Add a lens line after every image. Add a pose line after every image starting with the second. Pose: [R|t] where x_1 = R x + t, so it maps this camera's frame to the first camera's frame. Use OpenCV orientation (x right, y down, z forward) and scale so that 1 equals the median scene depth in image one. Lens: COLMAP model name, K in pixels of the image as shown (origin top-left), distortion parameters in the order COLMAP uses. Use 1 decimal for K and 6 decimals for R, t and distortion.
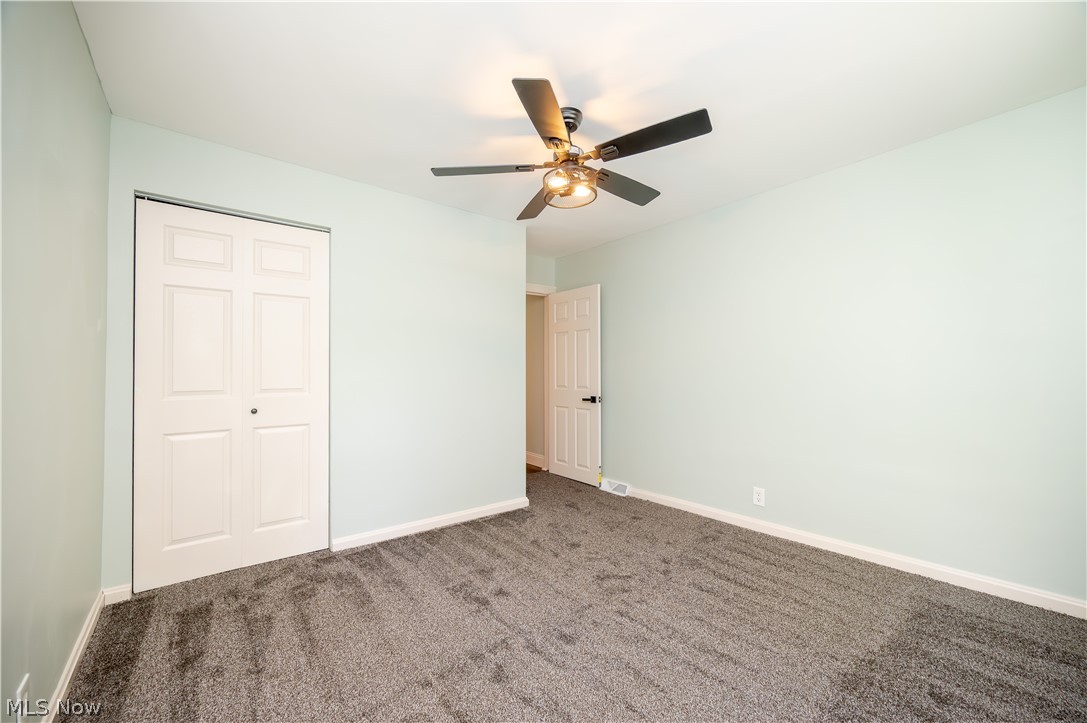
lens RADIAL K [[429.8, 0, 555.3], [0, 429.8, 361.2], [0, 0, 1]] dist [-0.001100, -0.000260]
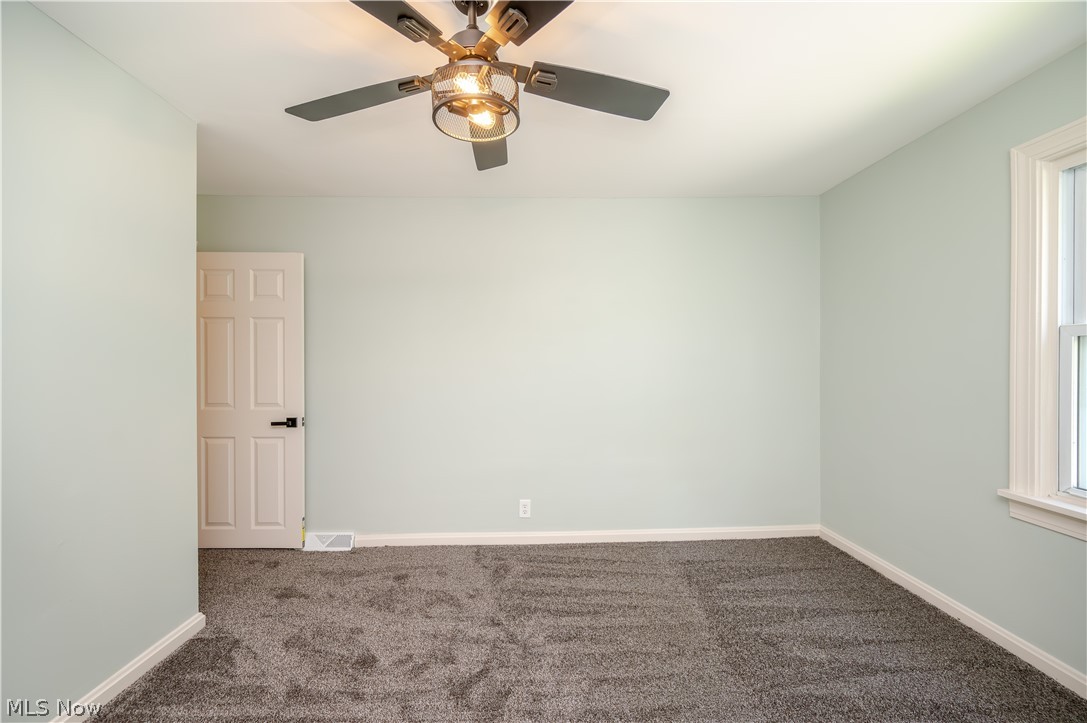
lens RADIAL K [[429.8, 0, 538.7], [0, 429.8, 363.4], [0, 0, 1]] dist [-0.001100, -0.000260]
pose [[0.620259, 0.002209, 0.784394, -0.264668], [-0.022050, 0.999650, 0.014621, -0.029369], [-0.784087, -0.026364, 0.620090, 0.361087]]
